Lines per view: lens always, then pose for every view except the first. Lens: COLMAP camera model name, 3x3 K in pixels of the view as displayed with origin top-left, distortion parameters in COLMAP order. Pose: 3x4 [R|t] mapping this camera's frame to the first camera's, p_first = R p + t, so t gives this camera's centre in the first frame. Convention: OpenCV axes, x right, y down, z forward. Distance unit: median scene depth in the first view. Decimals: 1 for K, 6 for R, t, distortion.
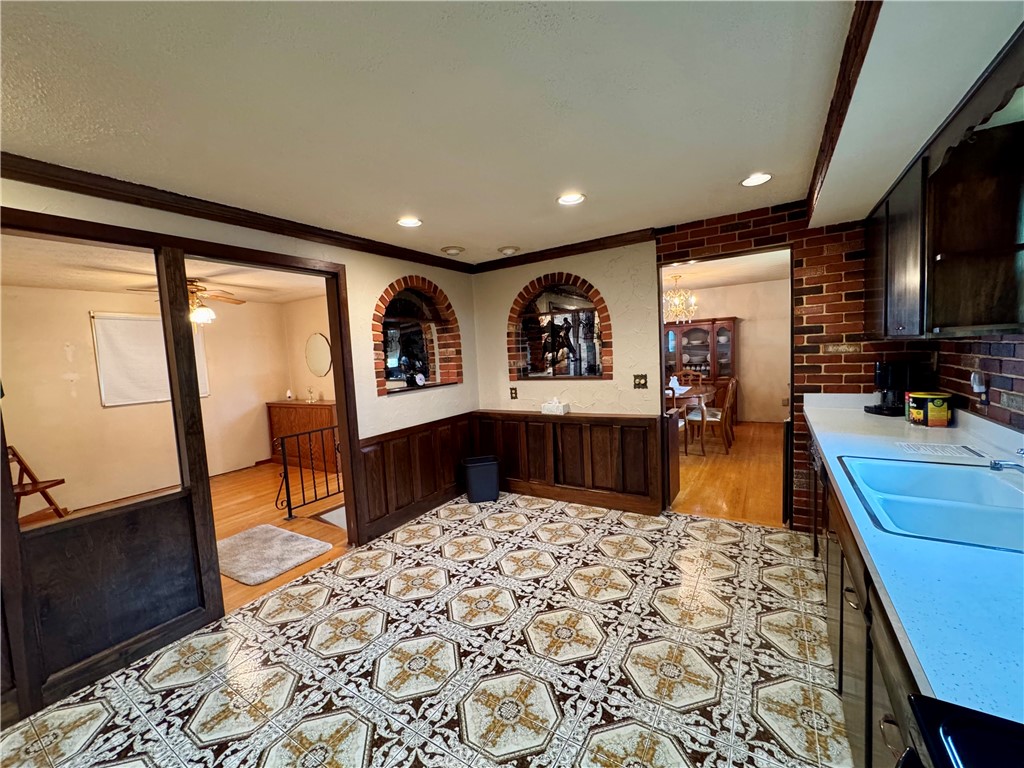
lens RADIAL K [[408.3, 0, 513.9], [0, 408.3, 385.1], [0, 0, 1]] dist [-0.002253, -0.000334]
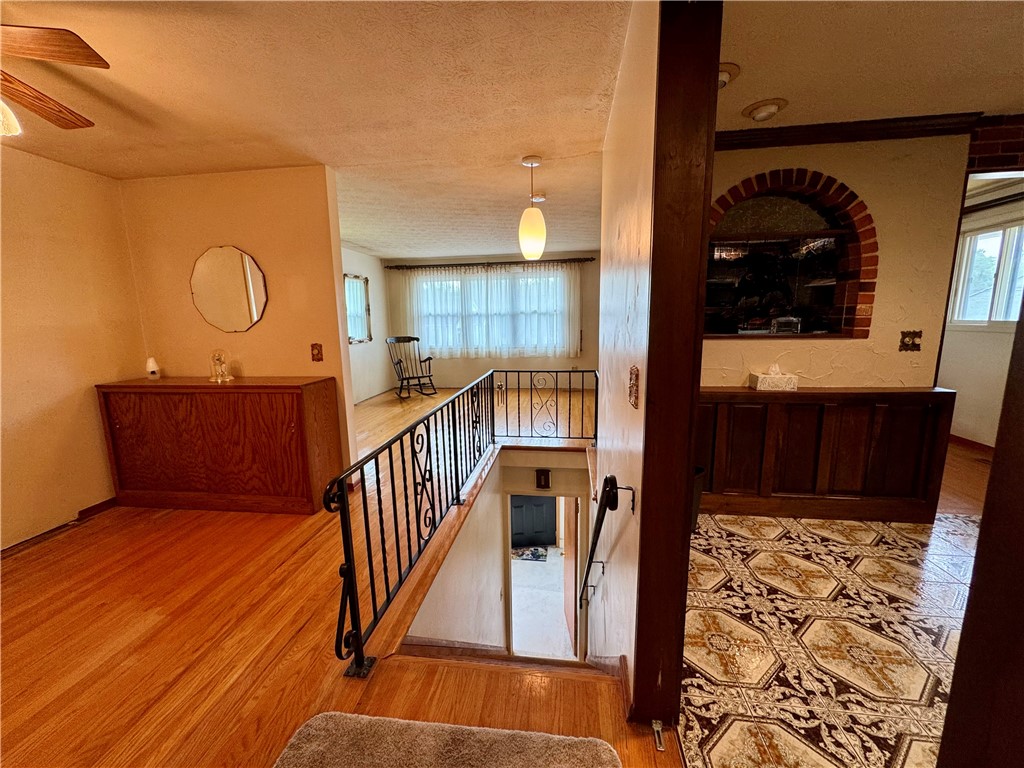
lens RADIAL K [[408.3, 0, 511.0], [0, 408.3, 383.7], [0, 0, 1]] dist [-0.002253, -0.000334]
pose [[0.910305, -0.030870, 0.412785, -0.592107], [0.000939, 0.997367, 0.072516, 0.012640], [-0.413937, -0.065624, 0.907937, 0.606665]]
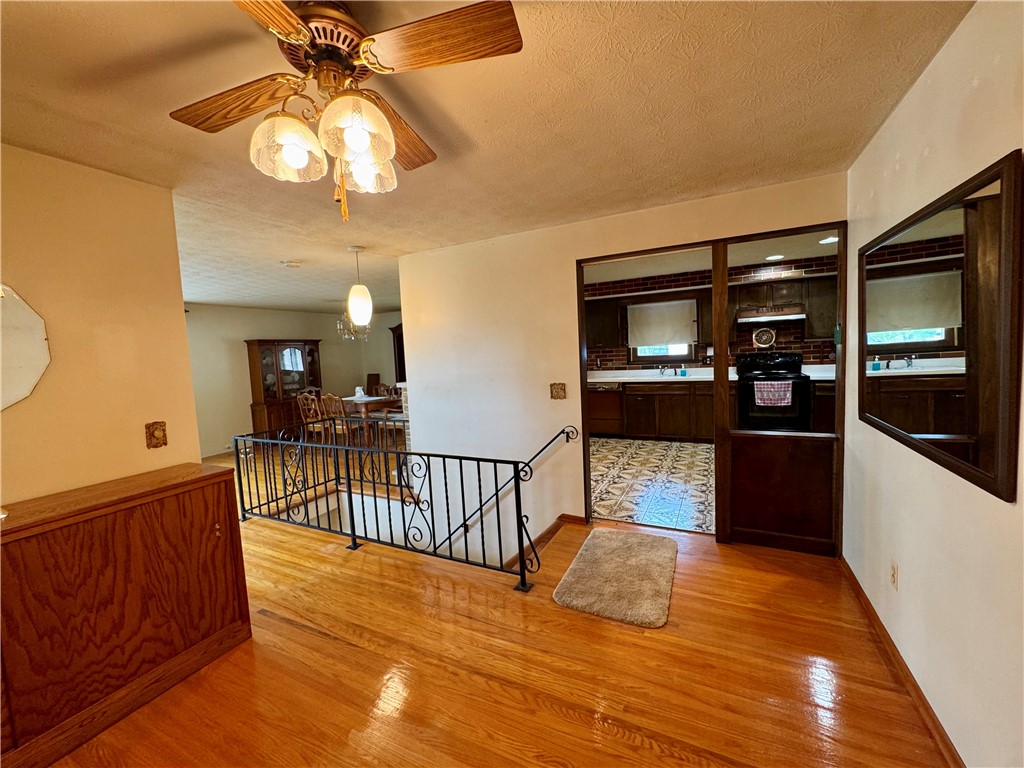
lens RADIAL K [[408.3, 0, 510.7], [0, 408.3, 383.9], [0, 0, 1]] dist [-0.002253, -0.000334]
pose [[-0.086910, -0.021954, 0.995974, -1.325053], [0.128656, 0.991138, 0.033074, -0.021599], [-0.987874, 0.131013, -0.083315, 1.145188]]
